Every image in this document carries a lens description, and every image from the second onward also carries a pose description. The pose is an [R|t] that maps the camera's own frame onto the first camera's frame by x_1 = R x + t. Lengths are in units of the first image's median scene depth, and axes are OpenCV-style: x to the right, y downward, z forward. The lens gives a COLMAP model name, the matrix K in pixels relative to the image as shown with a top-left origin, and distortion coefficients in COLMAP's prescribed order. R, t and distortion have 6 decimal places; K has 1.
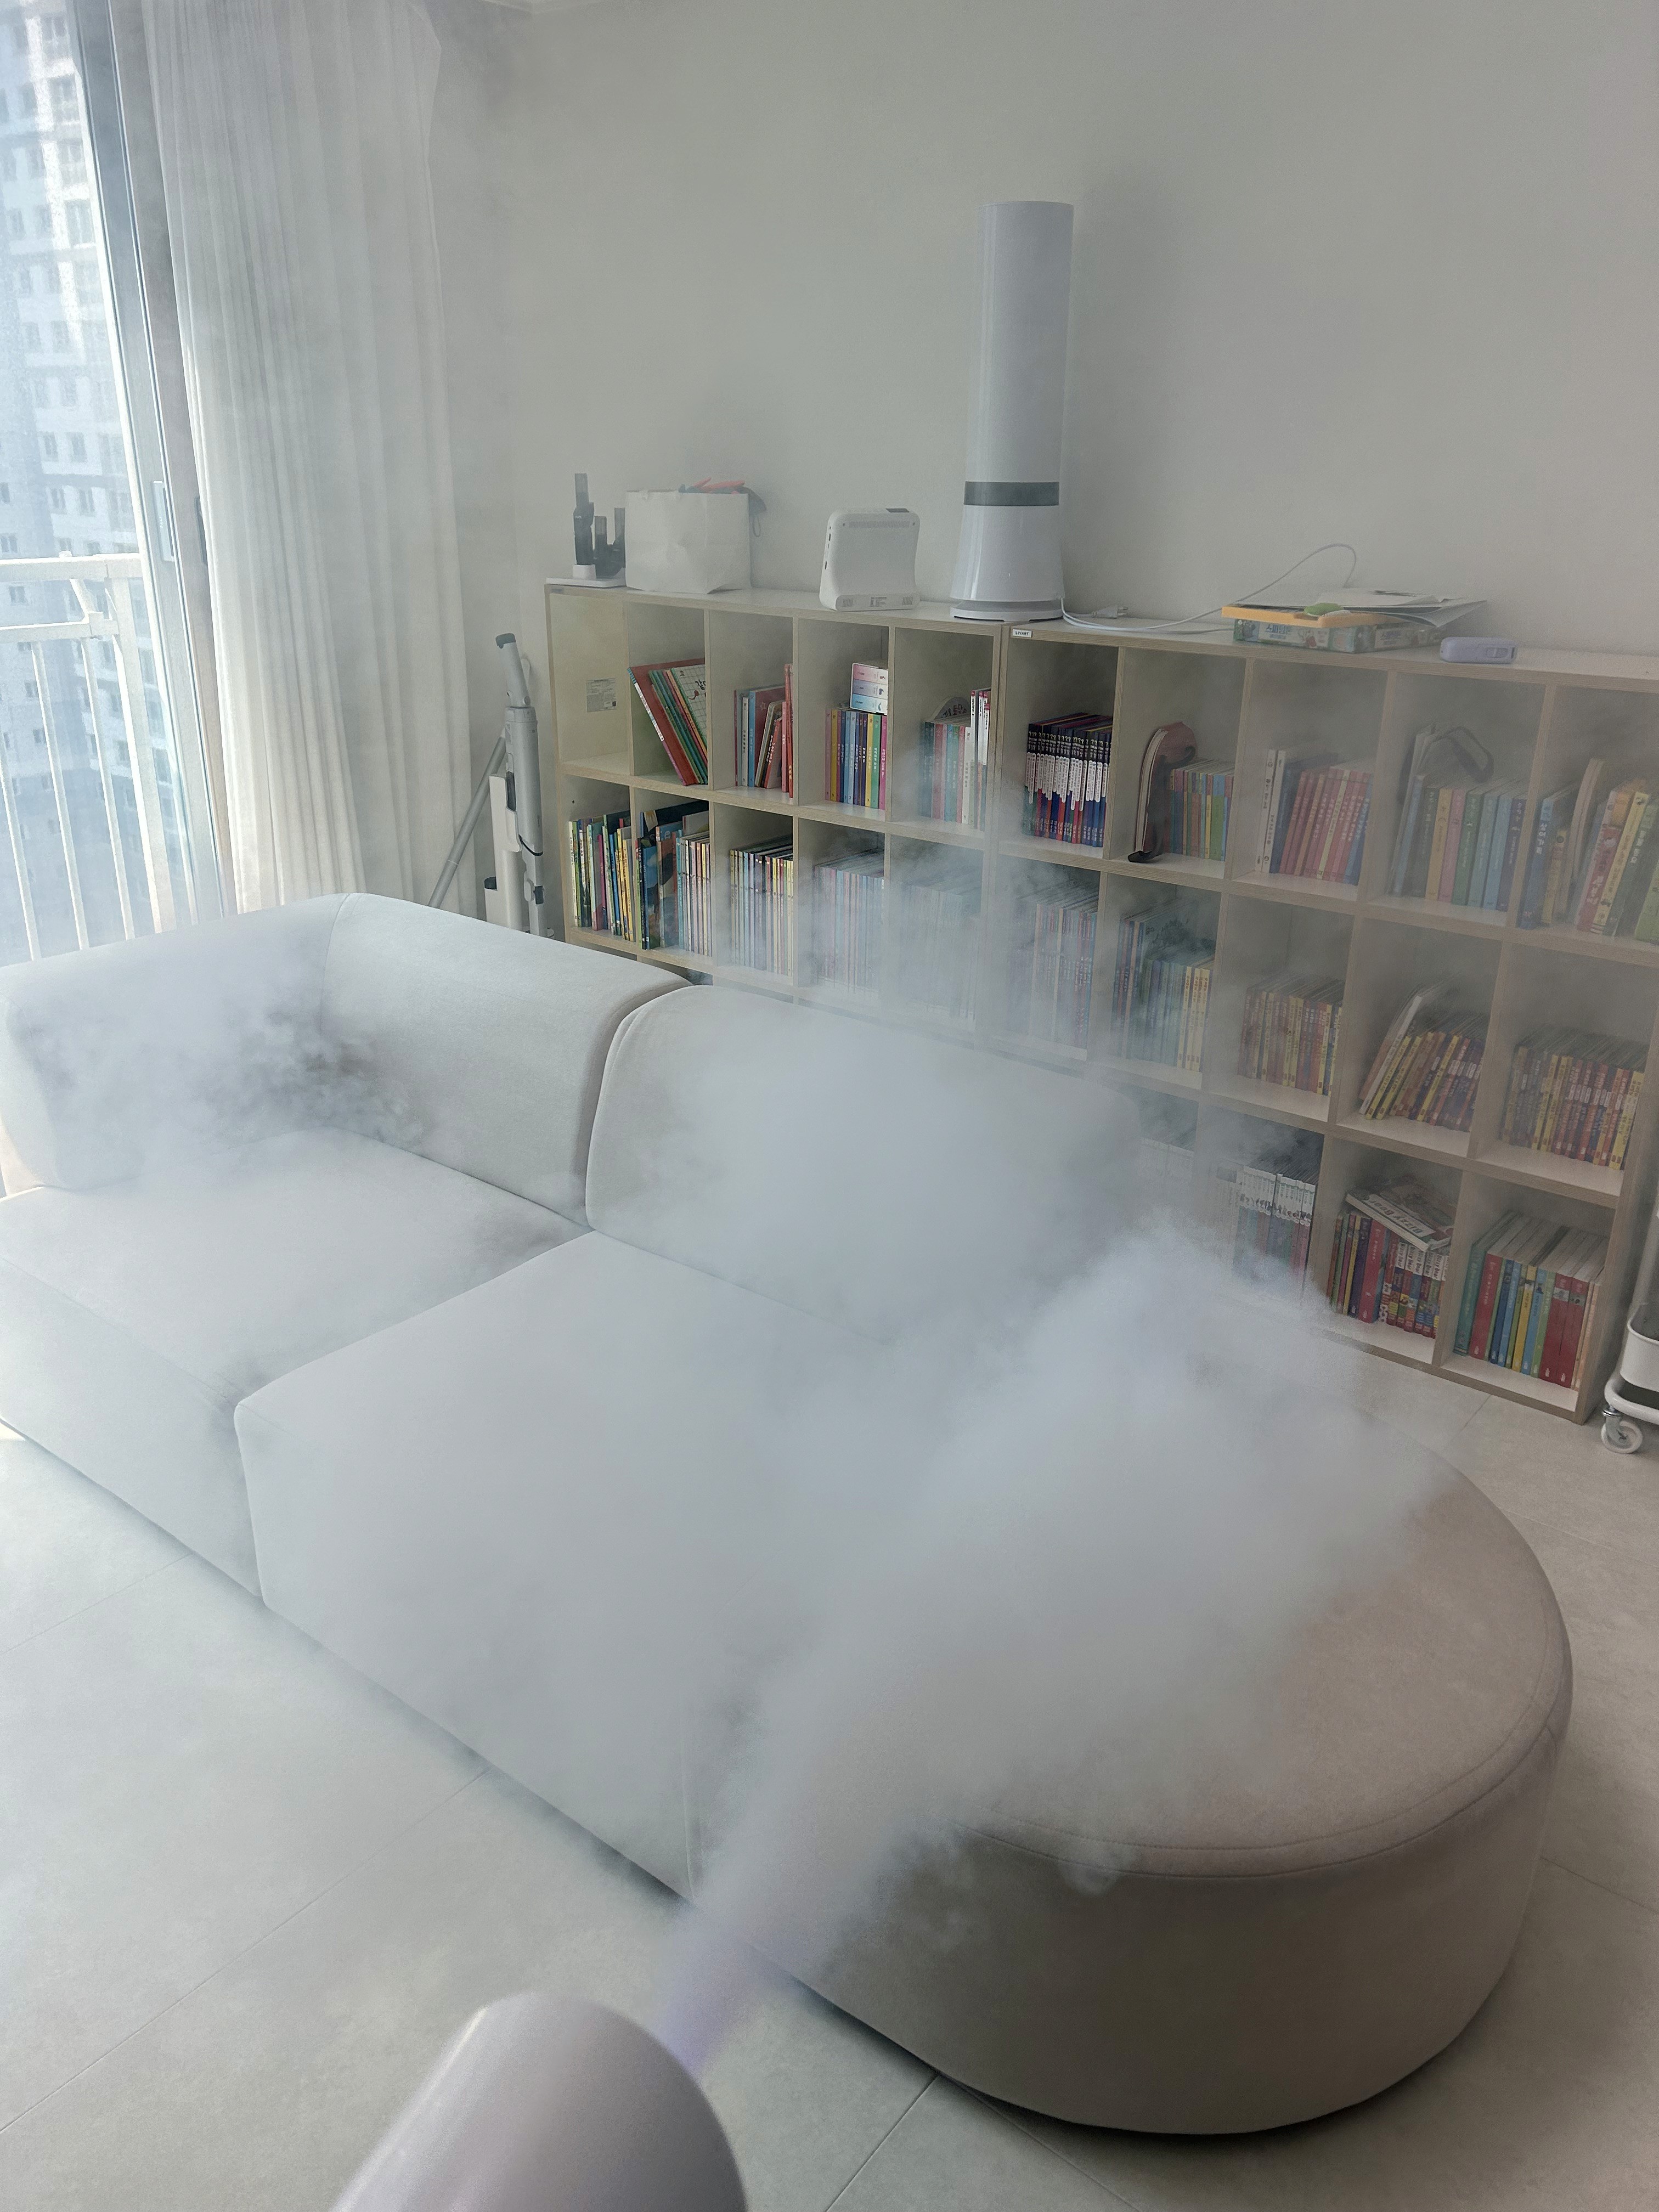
lens RADIAL K [[1703.0, 0, 830.2], [0, 1703.0, 1113.6], [0, 0, 1]] dist [0.002777, -0.025425]
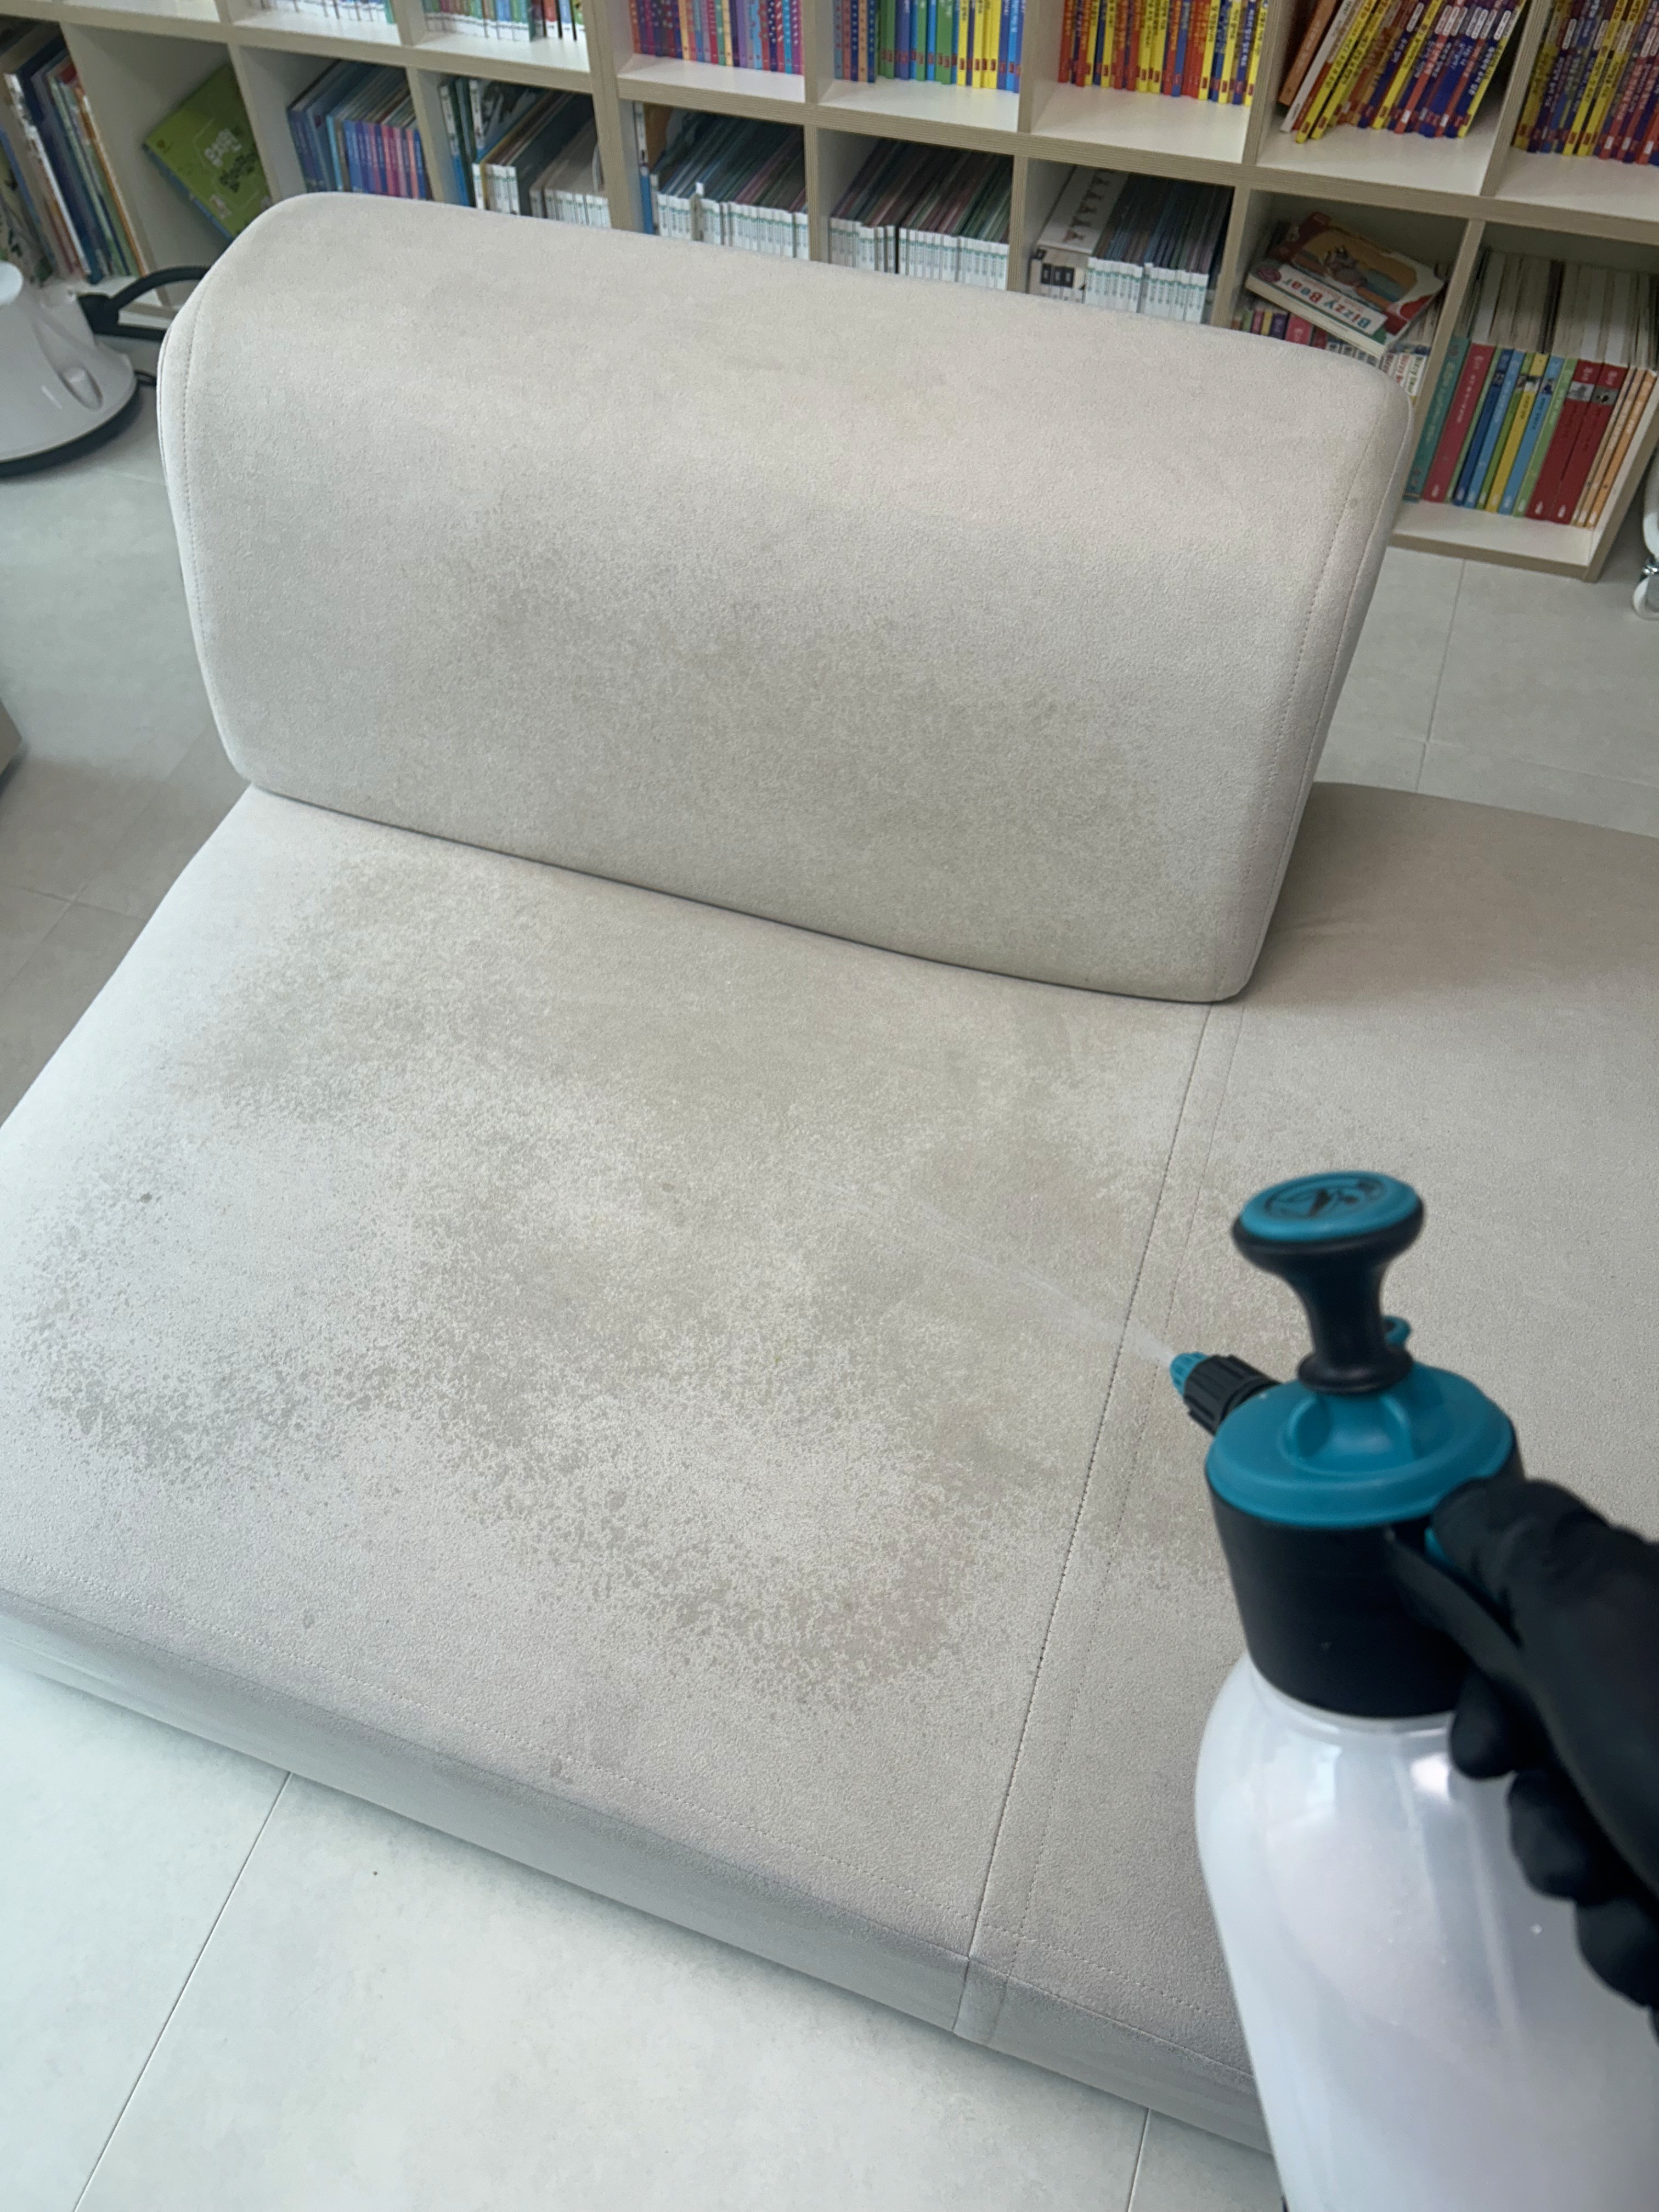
lens RADIAL K [[1703.0, 0, 826.2], [0, 1703.0, 1104.2], [0, 0, 1]] dist [0.002777, -0.025425]
pose [[0.931972, -0.309190, 0.189288, -0.051835], [0.153901, 0.810173, 0.565627, -0.085546], [-0.328242, -0.498017, 0.802643, 0.421923]]
